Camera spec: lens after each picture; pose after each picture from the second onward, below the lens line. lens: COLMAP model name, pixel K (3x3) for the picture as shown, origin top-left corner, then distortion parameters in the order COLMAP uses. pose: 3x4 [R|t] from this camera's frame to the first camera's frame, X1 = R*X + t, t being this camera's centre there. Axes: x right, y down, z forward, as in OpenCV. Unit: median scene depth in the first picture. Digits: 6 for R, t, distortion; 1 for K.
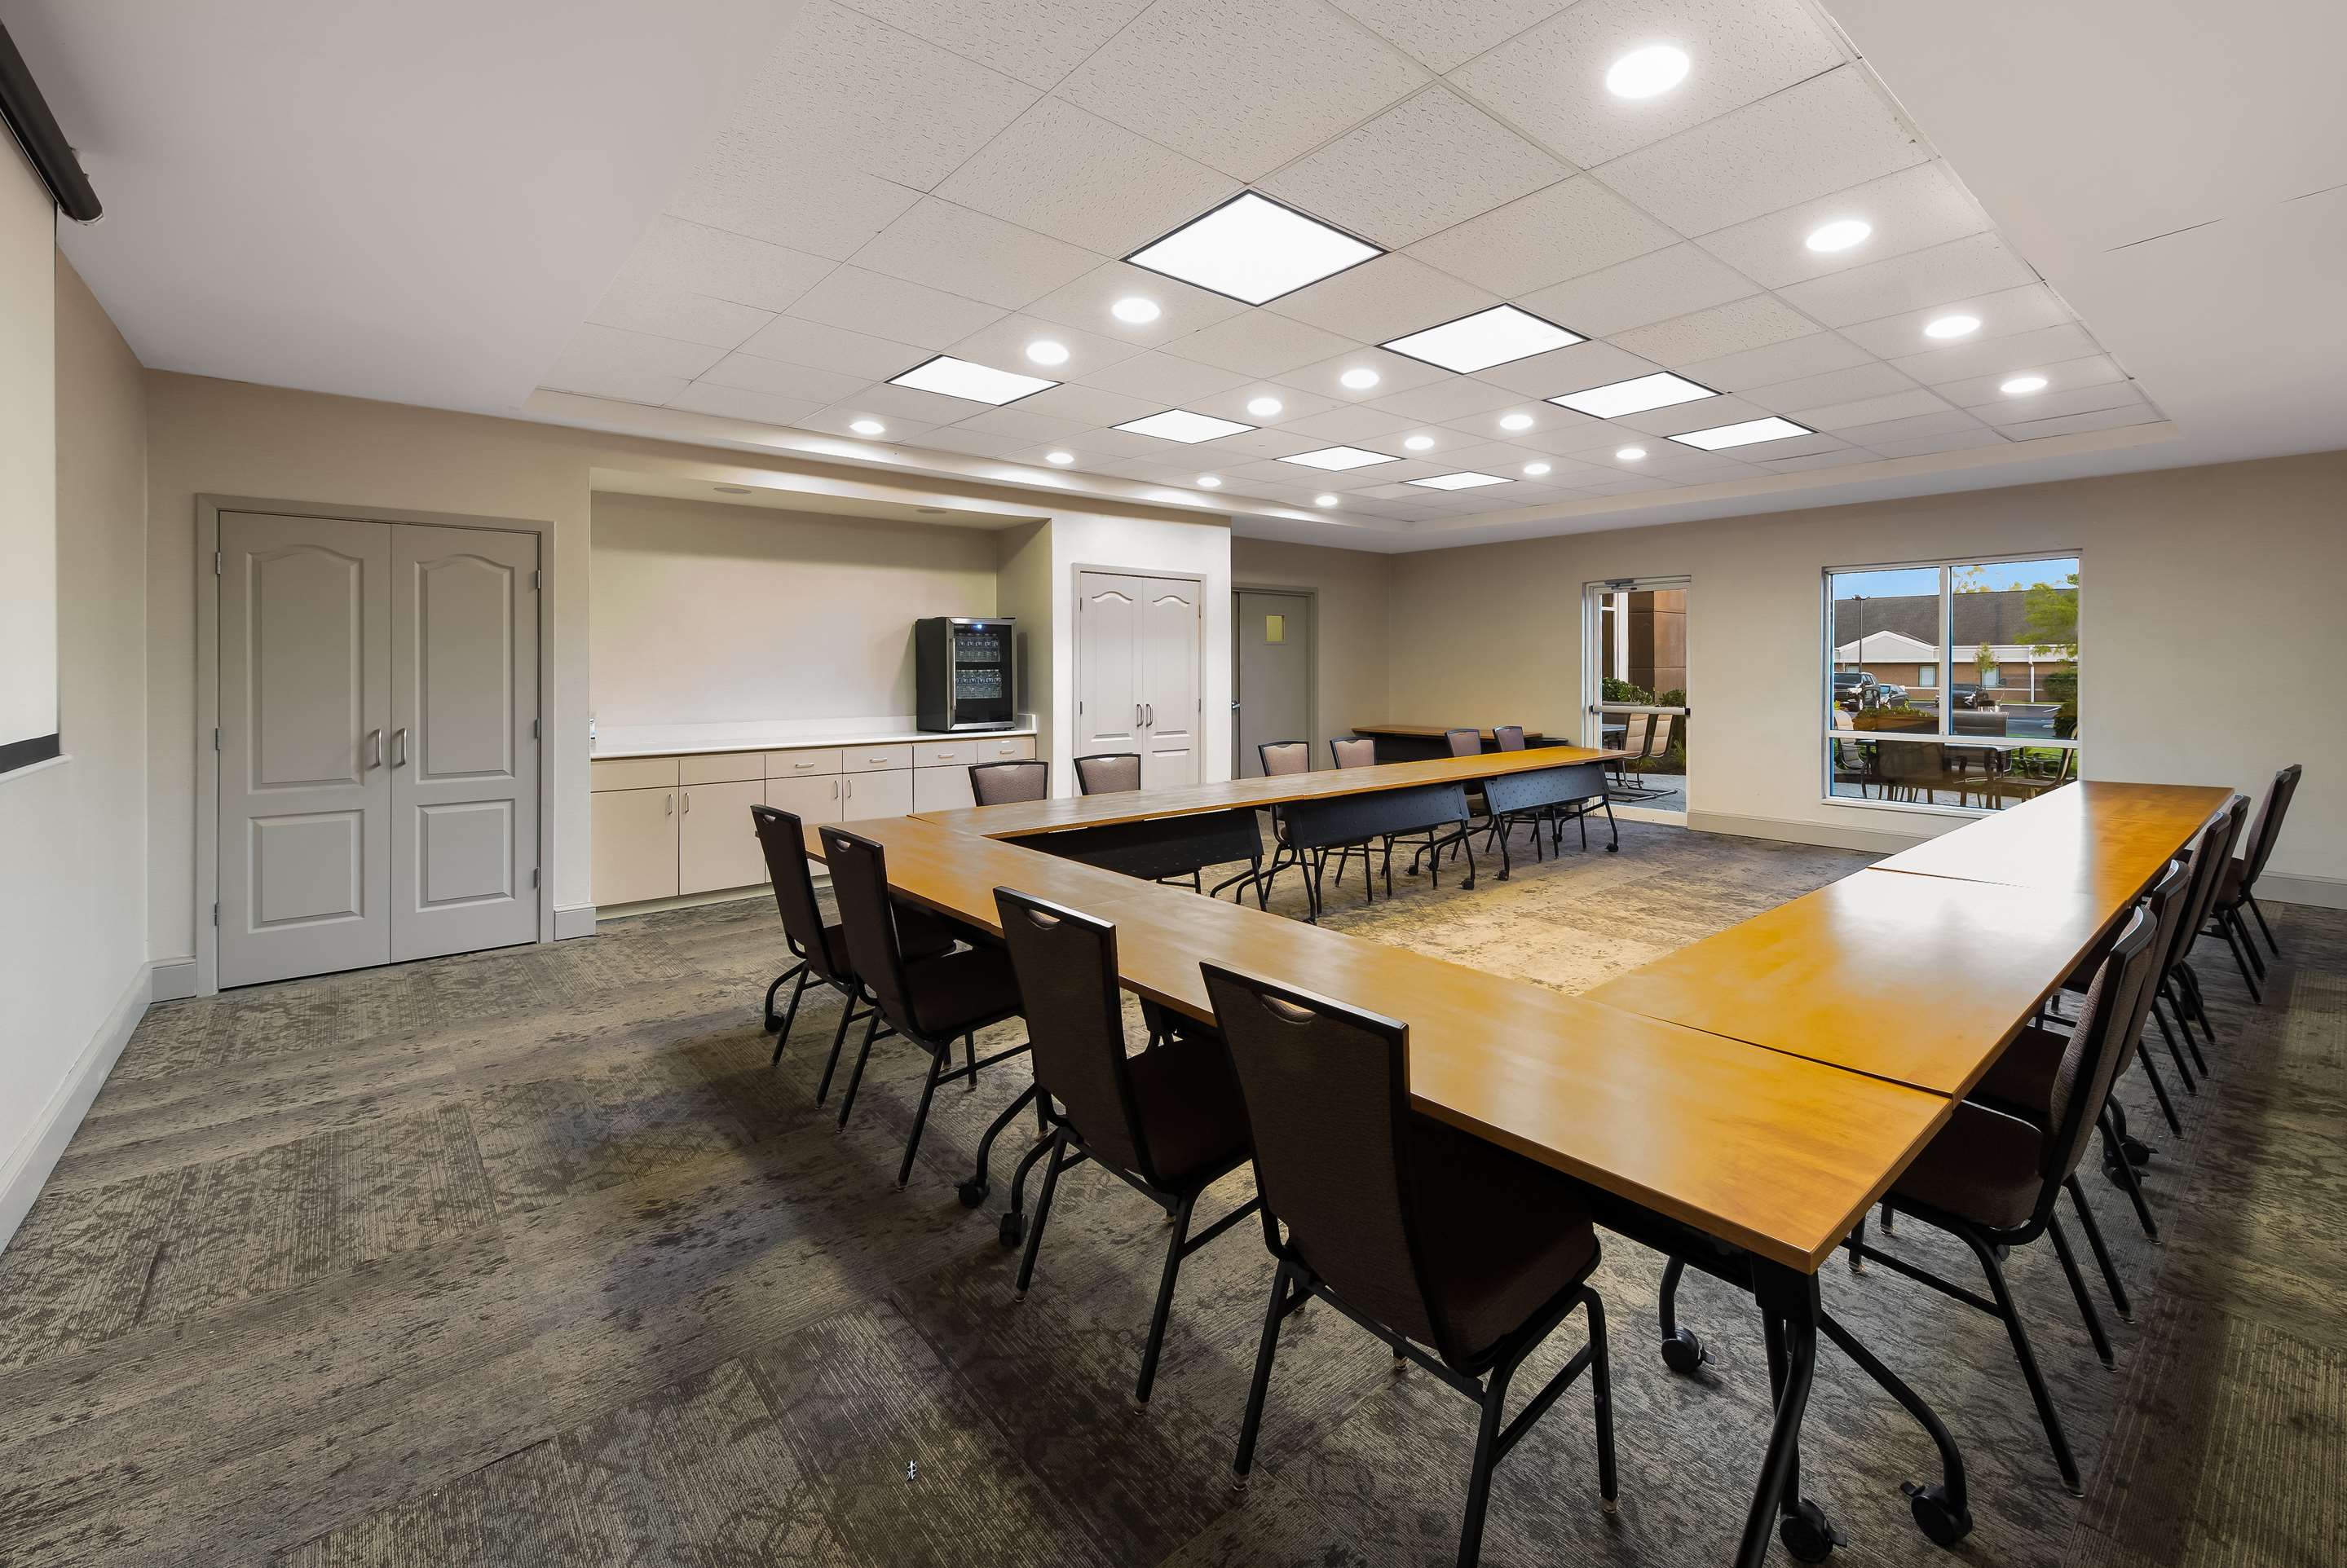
lens RADIAL K [[1013.2, 0, 1184.0], [0, 1013.2, 669.1], [0, 0, 1]] dist [0.000070, -0.000378]
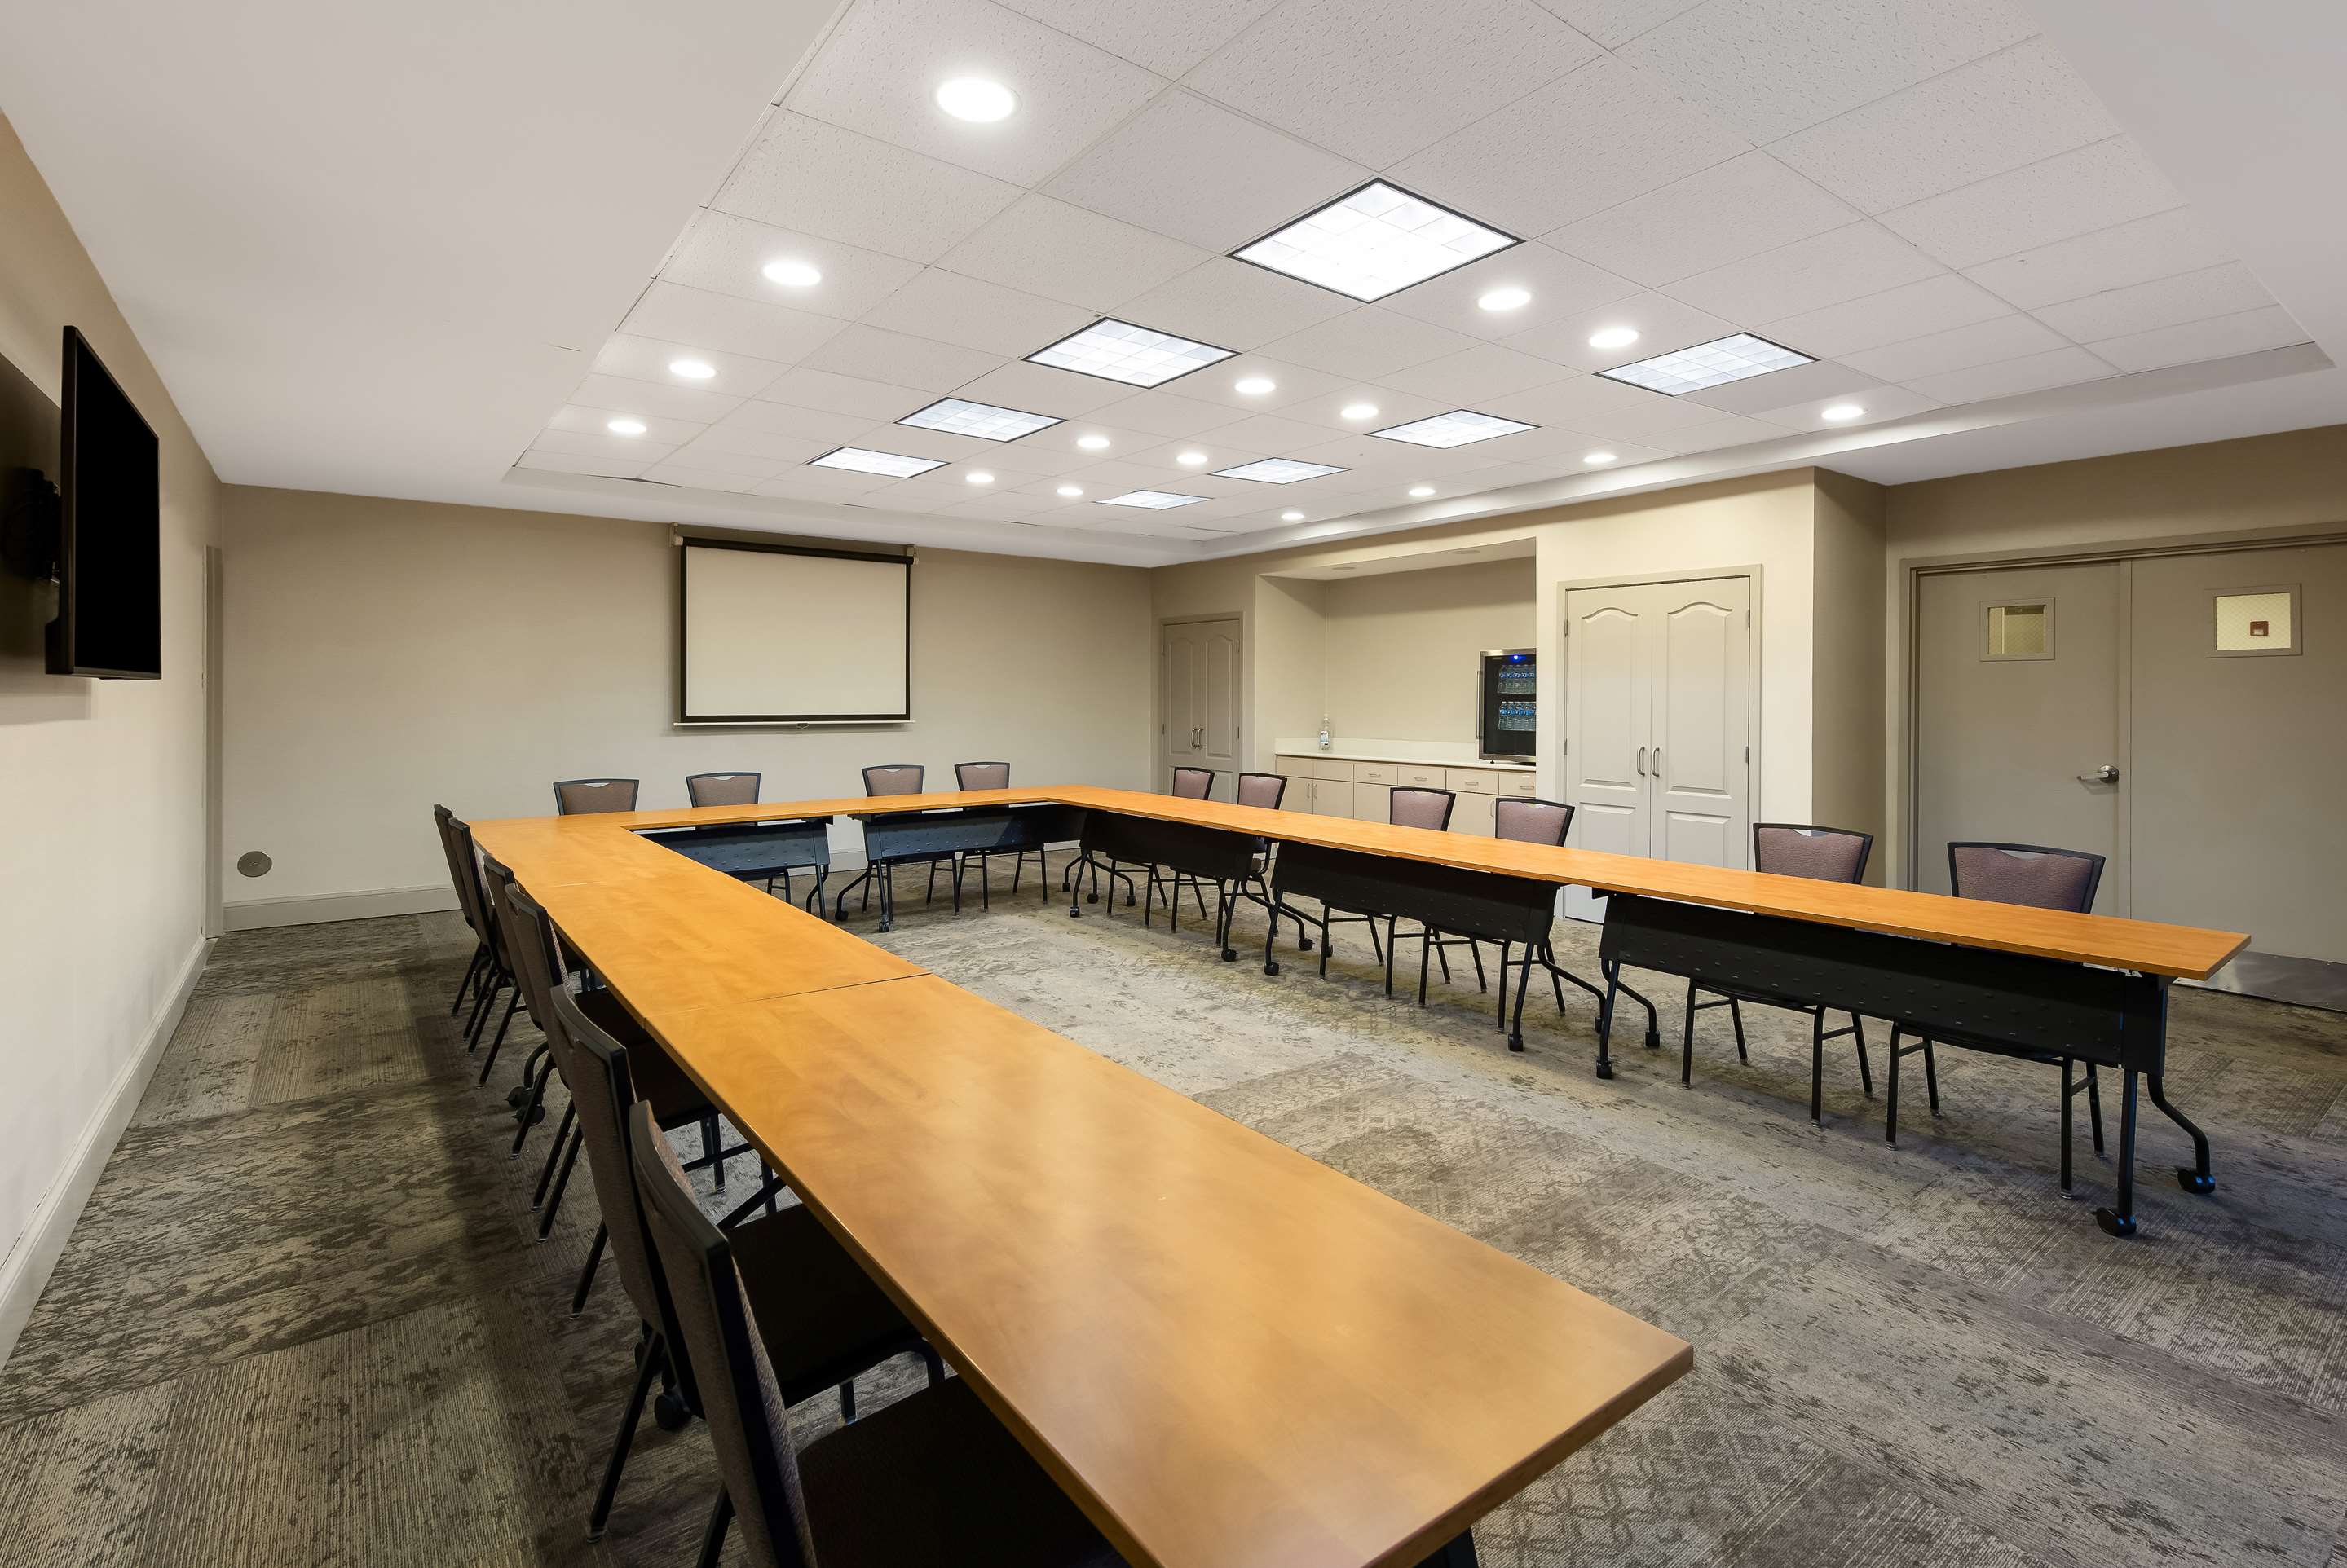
lens RADIAL K [[1071.3, 0, 1179.2], [0, 1071.3, 691.8], [0, 0, 1]] dist [-0.000326, 0.000077]
pose [[-0.049127, 0.001772, -0.998791, 1.534129], [-0.006228, 0.999978, 0.002081, -0.014681], [0.998773, 0.006322, -0.049115, 1.299579]]
